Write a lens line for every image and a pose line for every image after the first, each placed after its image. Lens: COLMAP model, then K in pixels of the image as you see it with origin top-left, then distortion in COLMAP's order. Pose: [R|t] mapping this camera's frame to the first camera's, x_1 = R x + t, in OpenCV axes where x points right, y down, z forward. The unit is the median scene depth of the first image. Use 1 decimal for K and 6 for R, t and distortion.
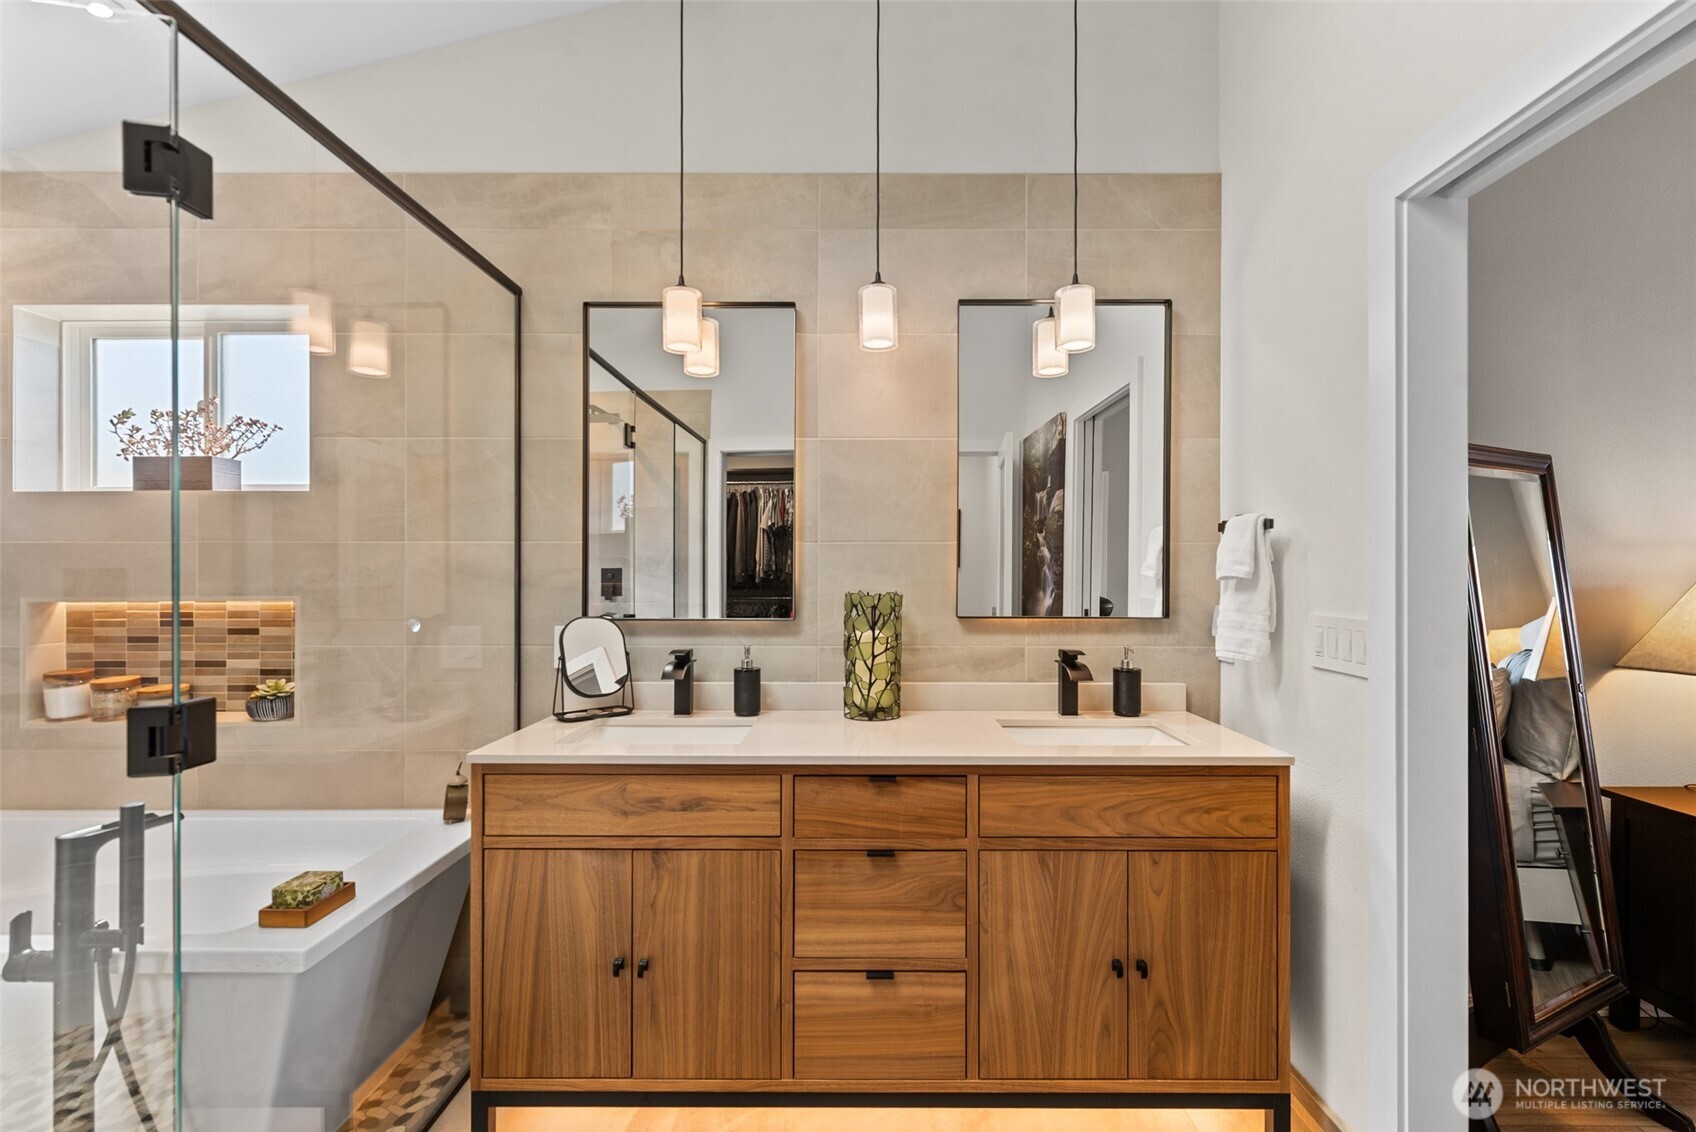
lens RADIAL K [[740.9, 0, 849.2], [0, 740.9, 567.6], [0, 0, 1]] dist [0.003722, -0.000518]
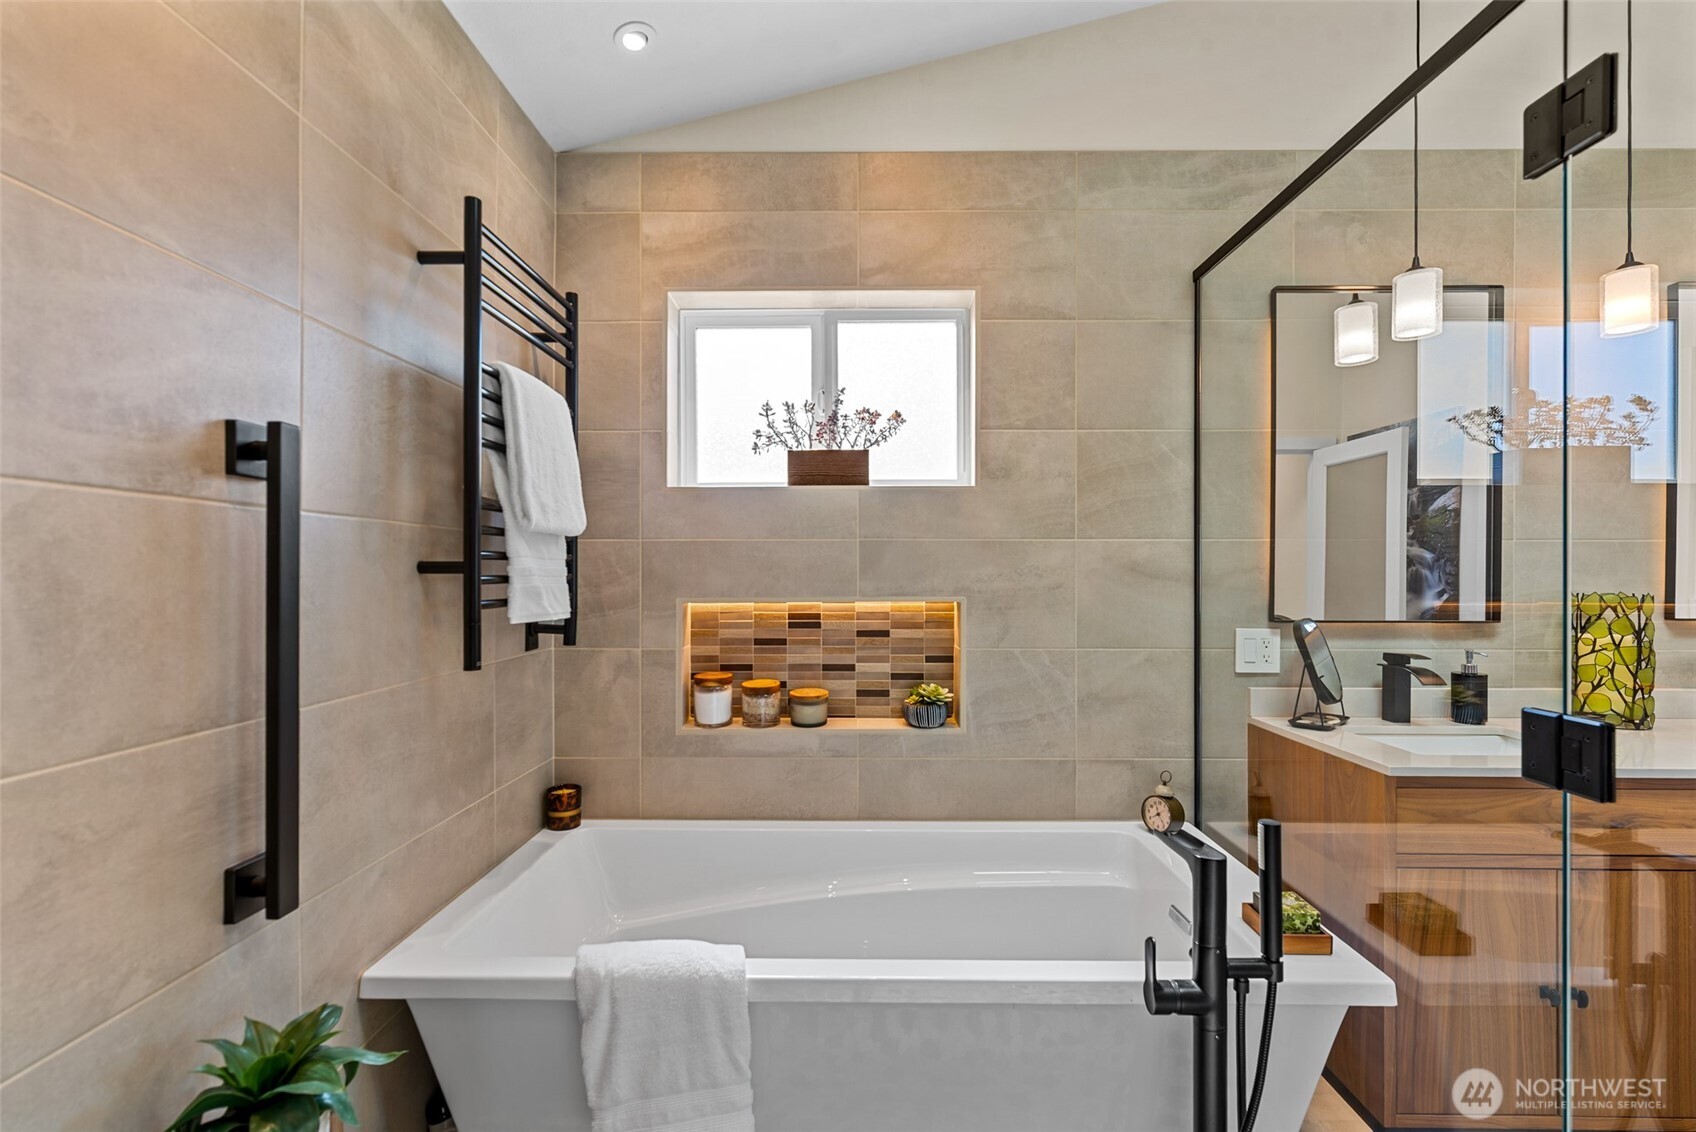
lens RADIAL K [[740.9, 0, 850.3], [0, 740.9, 569.3], [0, 0, 1]] dist [0.003722, -0.000518]
pose [[0.999990, 0.000589, -0.004352, -0.884292], [-0.000591, 1.000000, -0.000385, 0.003839], [0.004352, 0.000388, 0.999990, 0.049100]]
